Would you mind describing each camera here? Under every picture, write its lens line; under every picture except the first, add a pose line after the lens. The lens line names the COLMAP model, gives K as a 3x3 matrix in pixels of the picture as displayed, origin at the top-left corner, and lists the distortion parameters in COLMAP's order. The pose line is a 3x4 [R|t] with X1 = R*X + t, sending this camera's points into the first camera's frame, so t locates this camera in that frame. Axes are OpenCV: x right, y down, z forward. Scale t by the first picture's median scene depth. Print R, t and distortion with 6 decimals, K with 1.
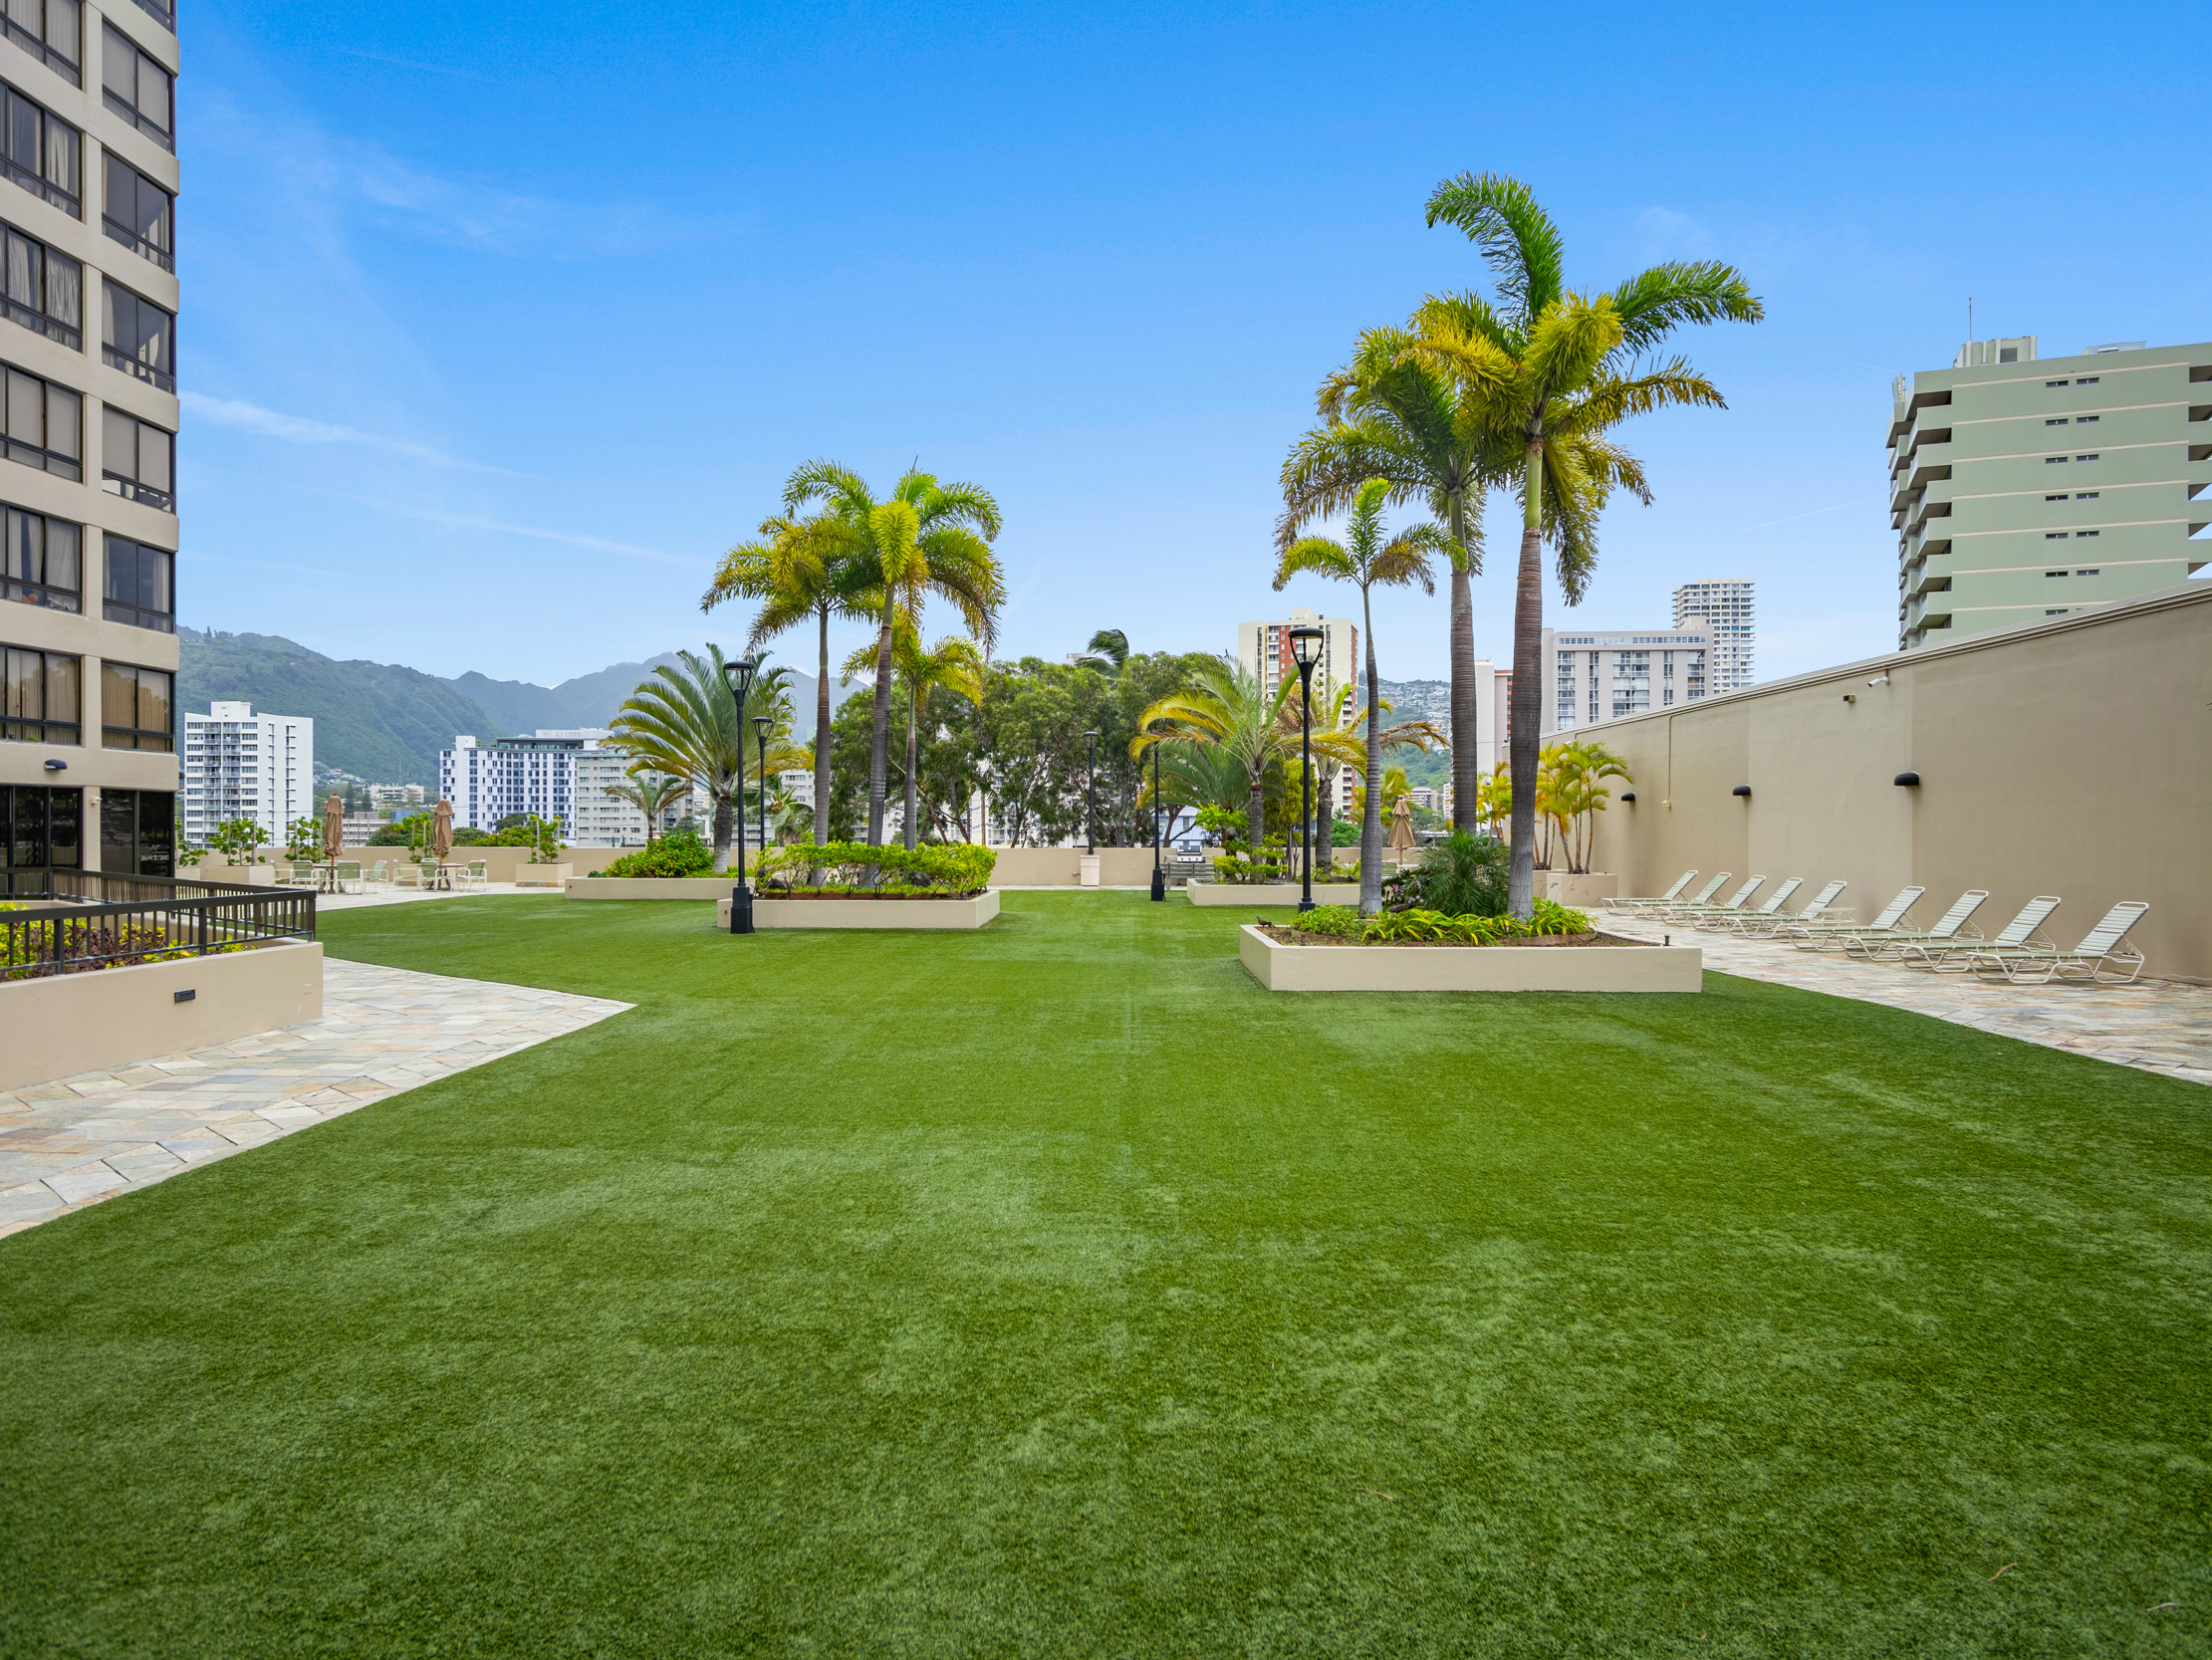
lens RADIAL K [[1530.6, 0, 1106.0], [0, 1530.6, 830.0], [0, 0, 1]] dist [0.002861, 0.000164]
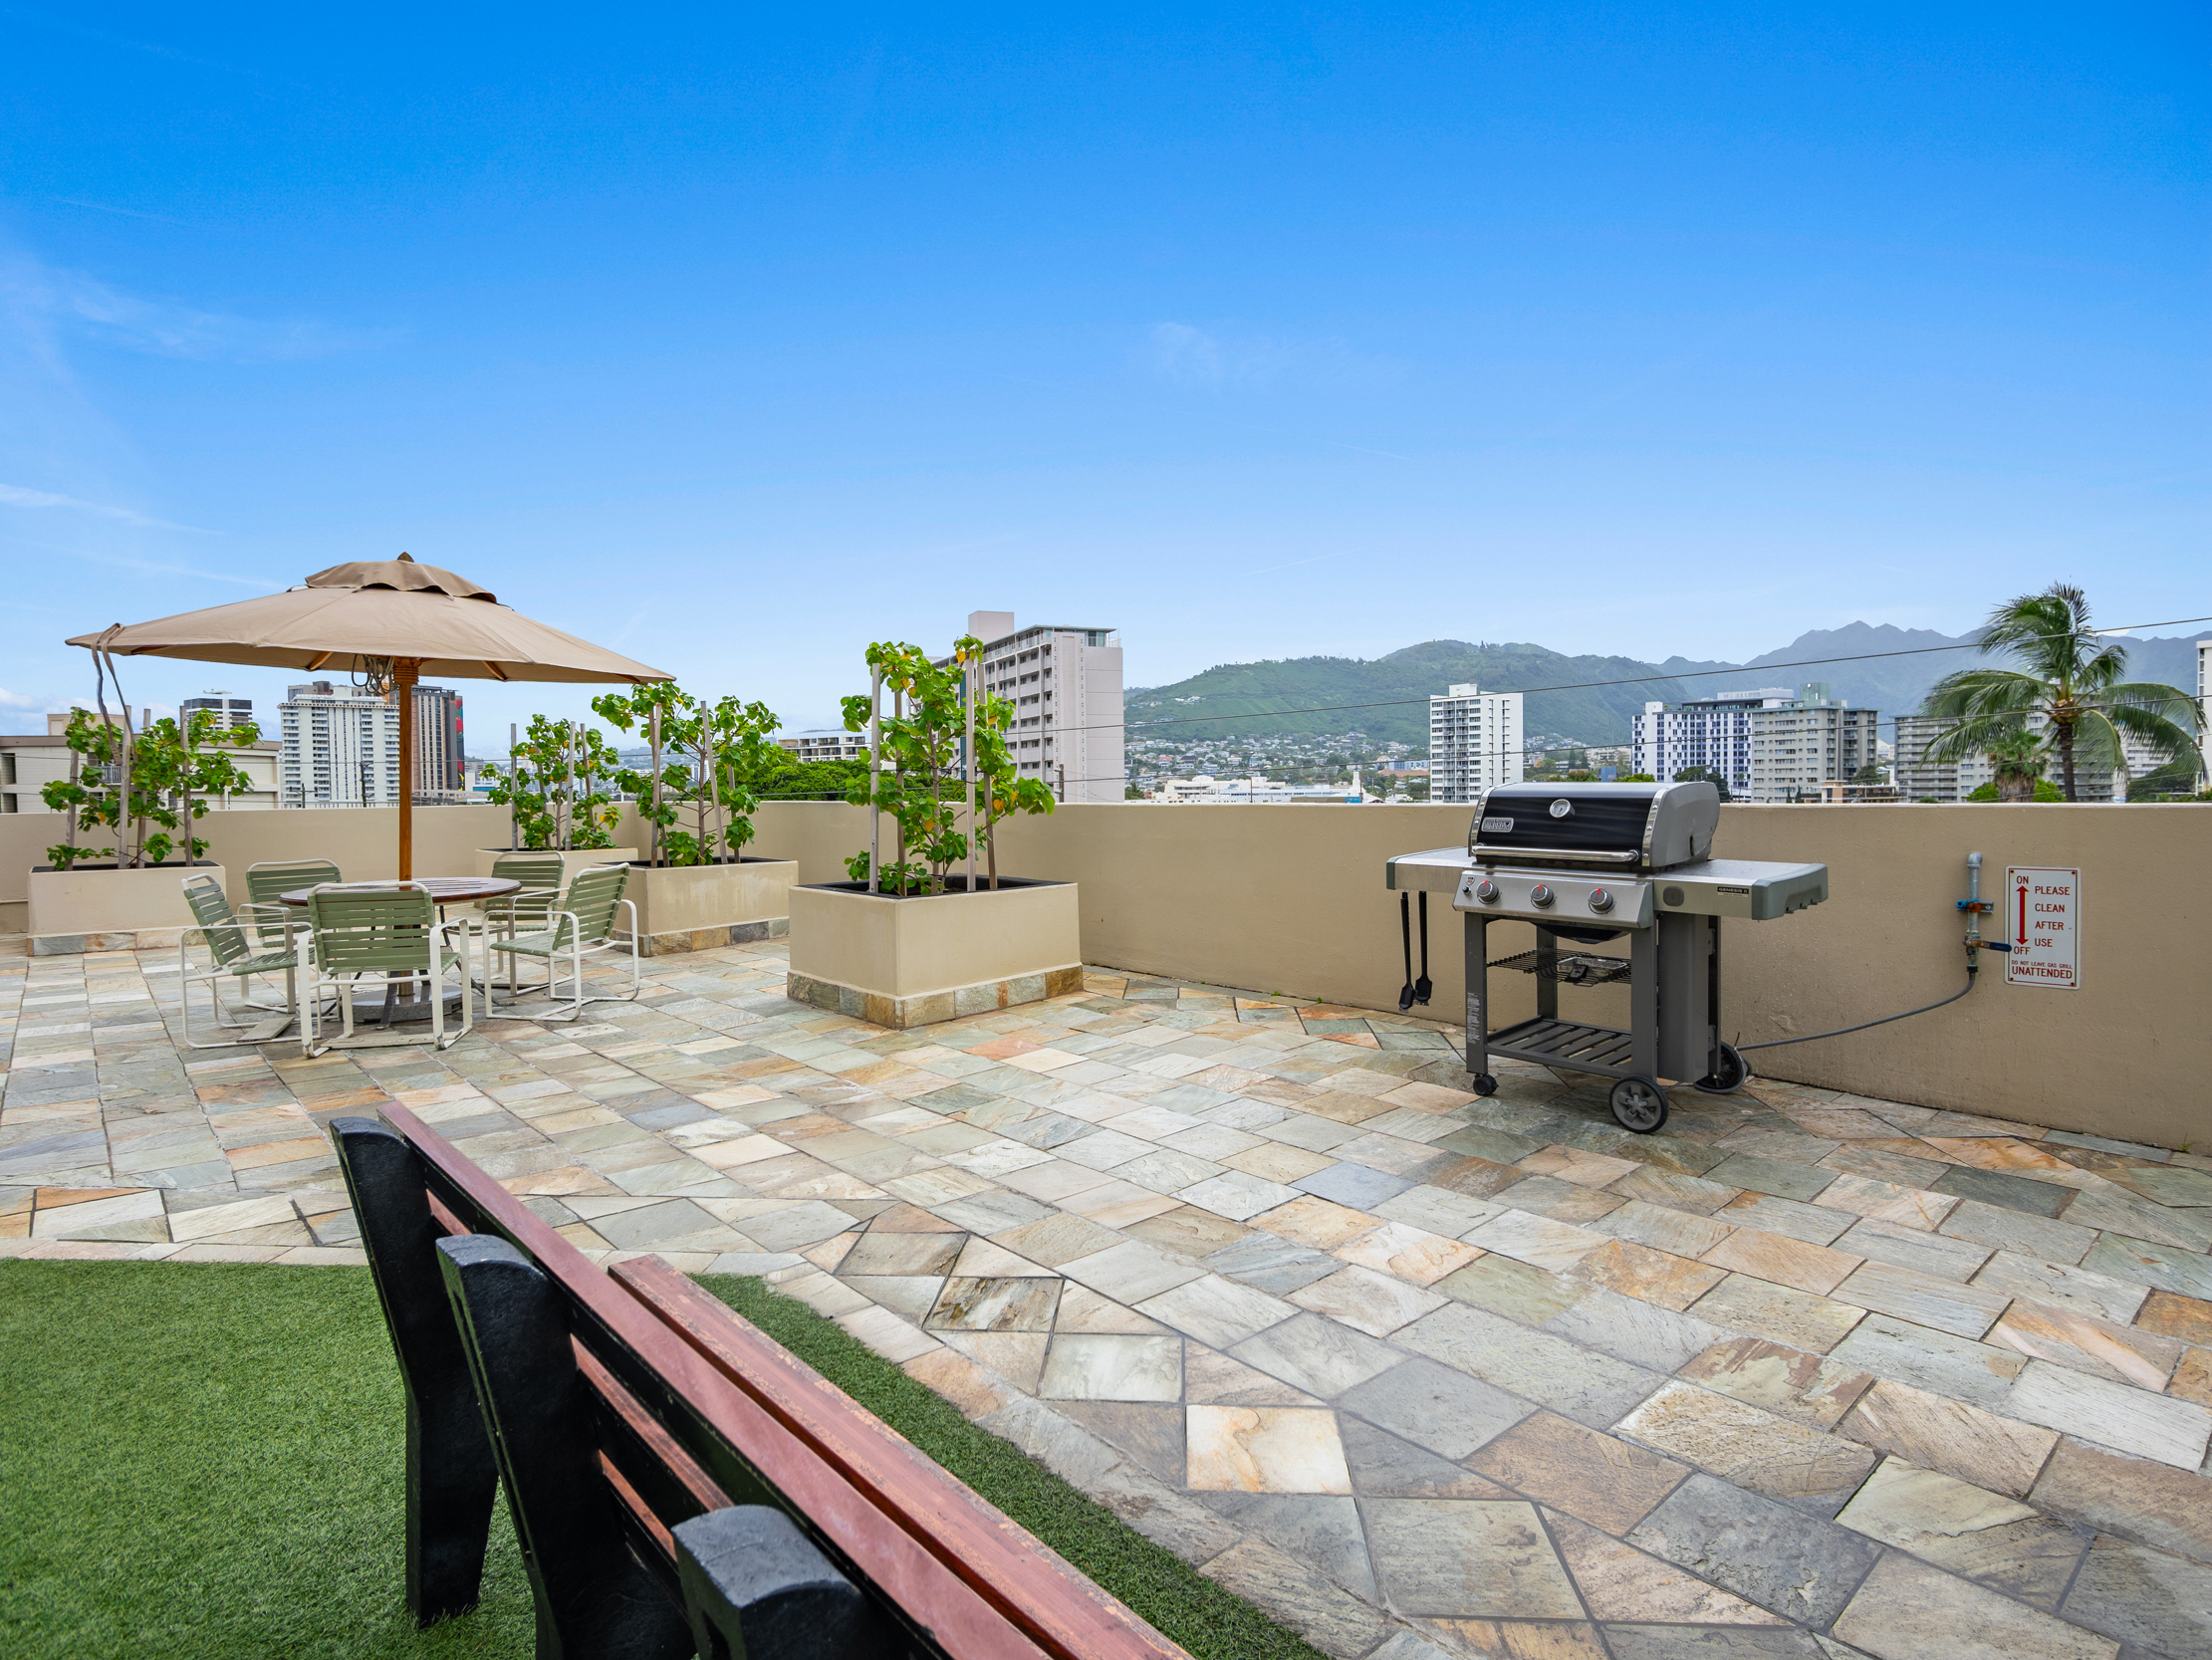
lens RADIAL K [[1190.1, 0, 1106.0], [0, 1190.1, 830.0], [0, 0, 1]] dist [-0.000013, -0.000107]
pose [[0.668704, 0.016346, -0.743349, -0.026716], [0.012551, 0.999368, 0.033267, 0.001079], [0.743423, -0.031576, 0.668076, 0.102543]]
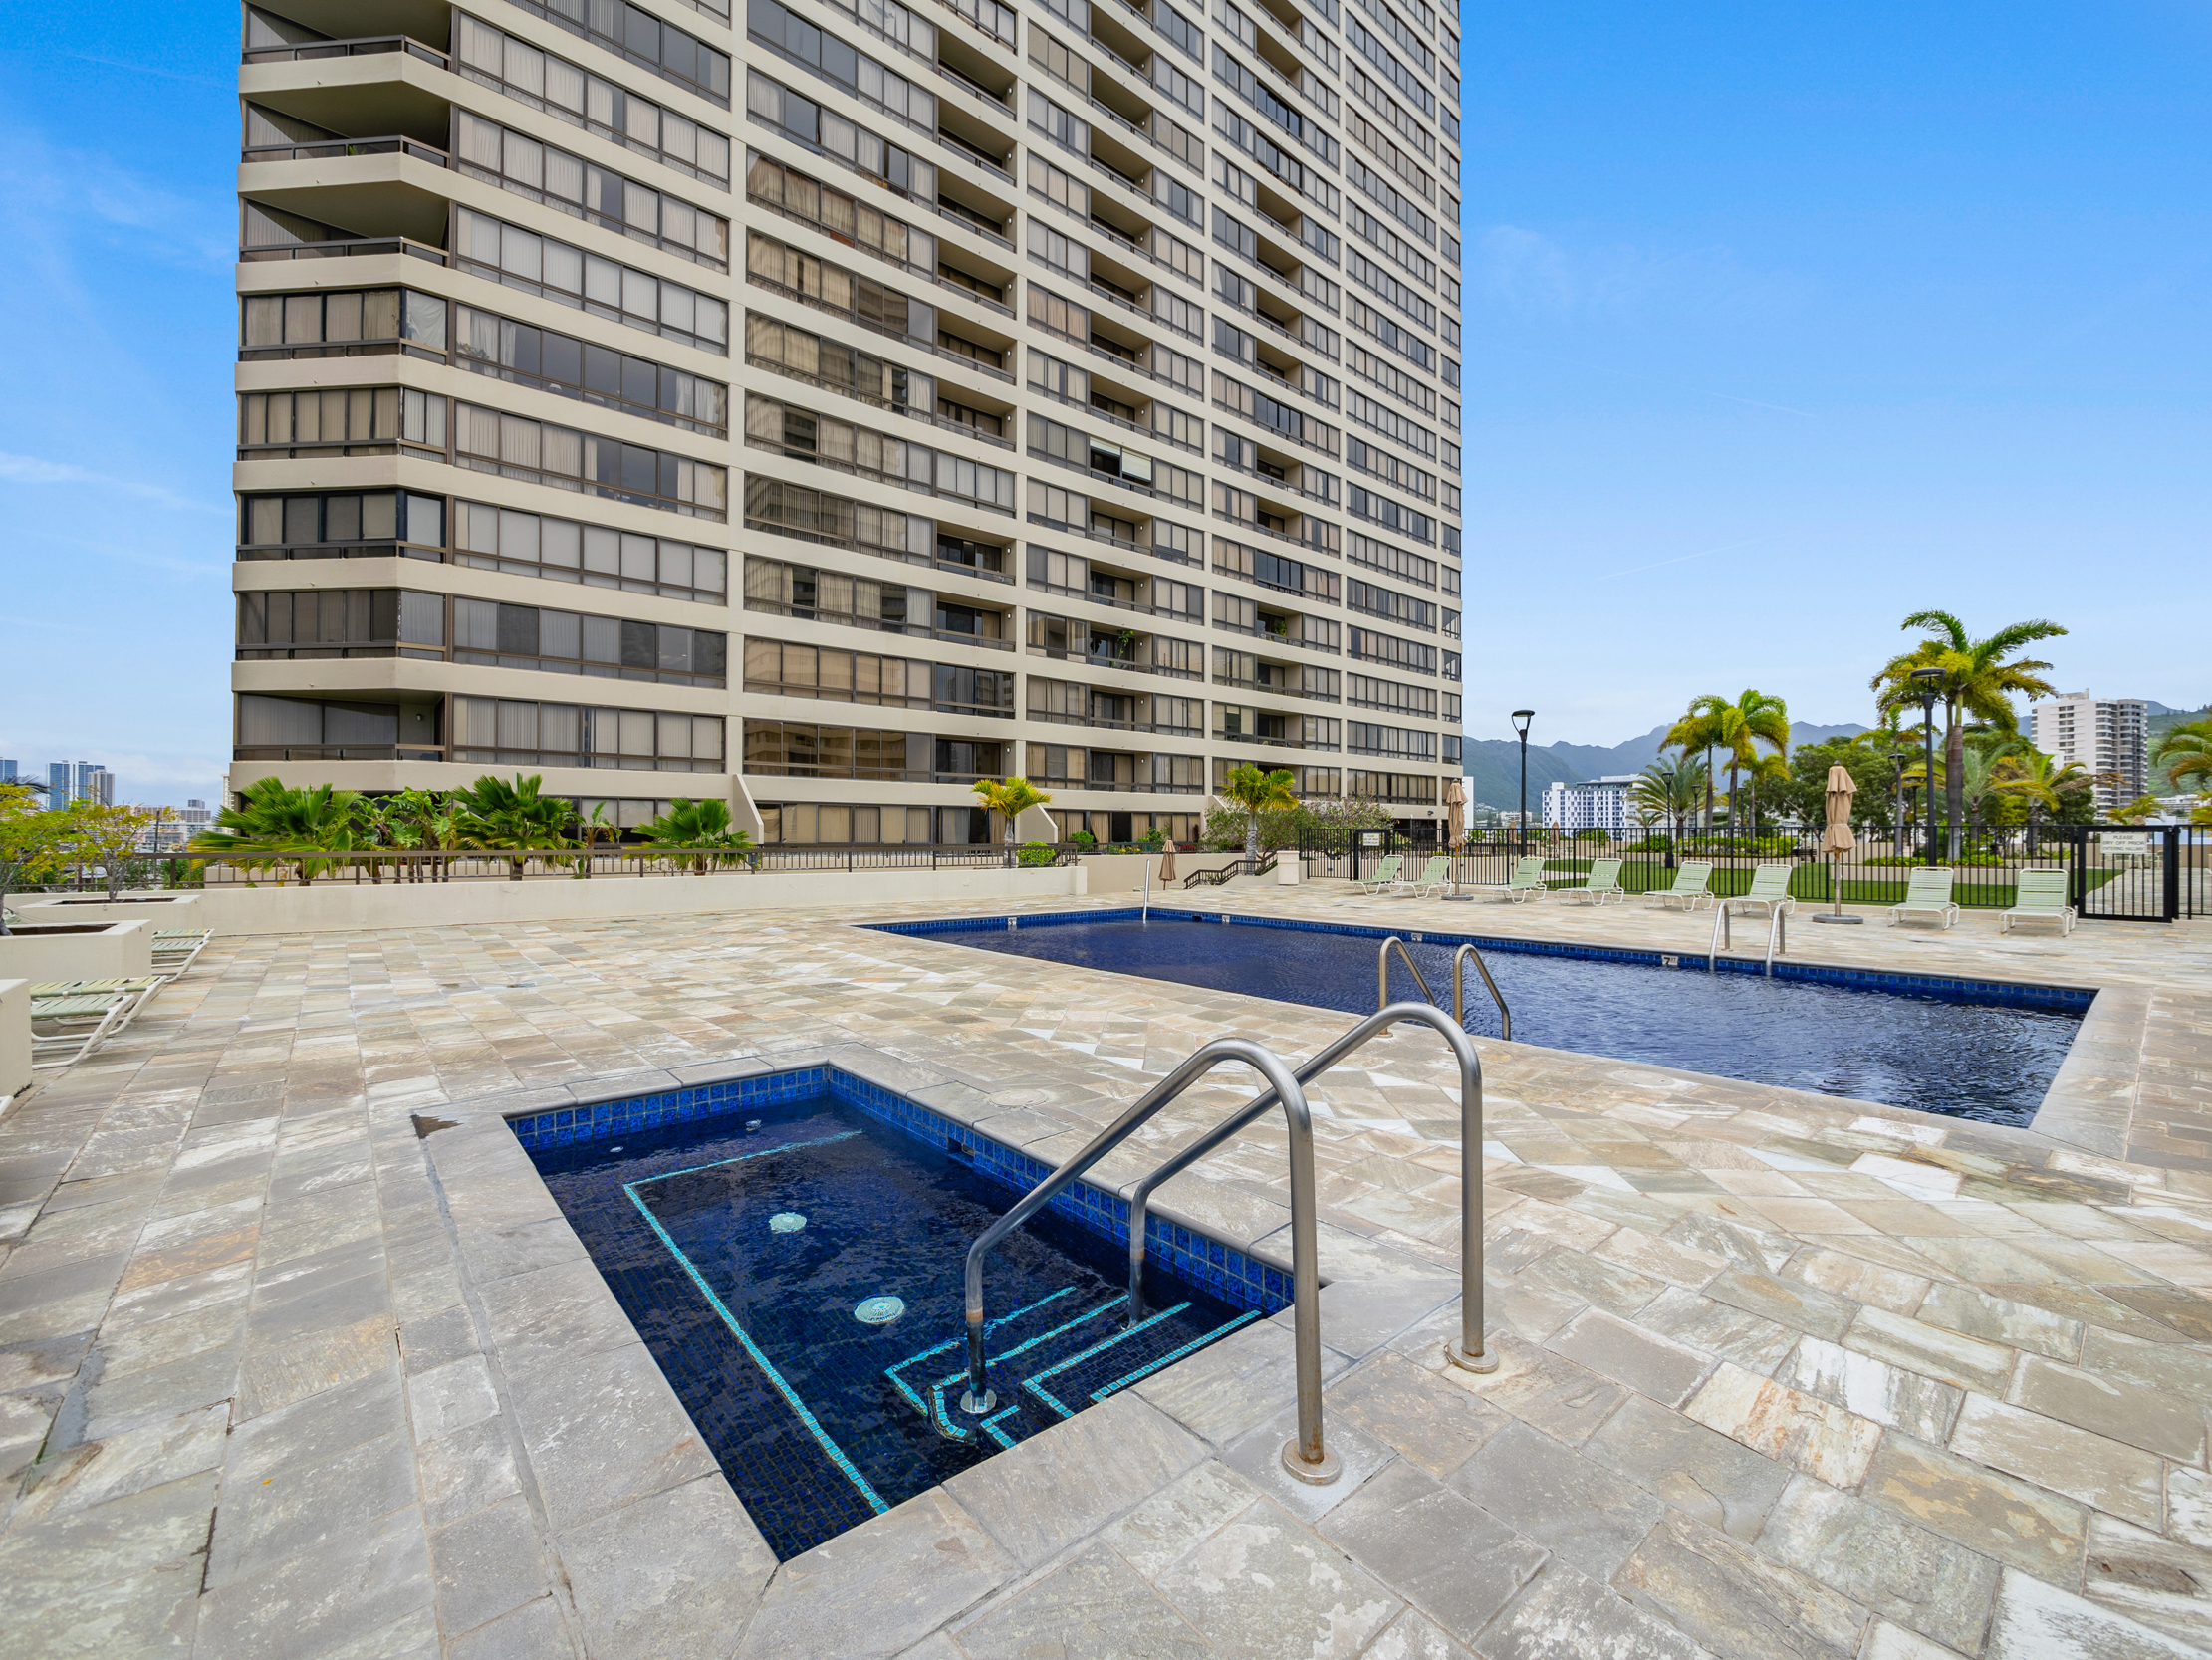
lens RADIAL K [[900.0, 0, 1106.0], [0, 900.0, 830.0], [0, 0, 1]] dist [0.000364, 0.000058]
pose [[0.652251, -0.010681, -0.757928, 0.023075], [0.004100, 0.999936, -0.010563, 0.000881], [0.757992, 0.003782, 0.652253, -0.059665]]
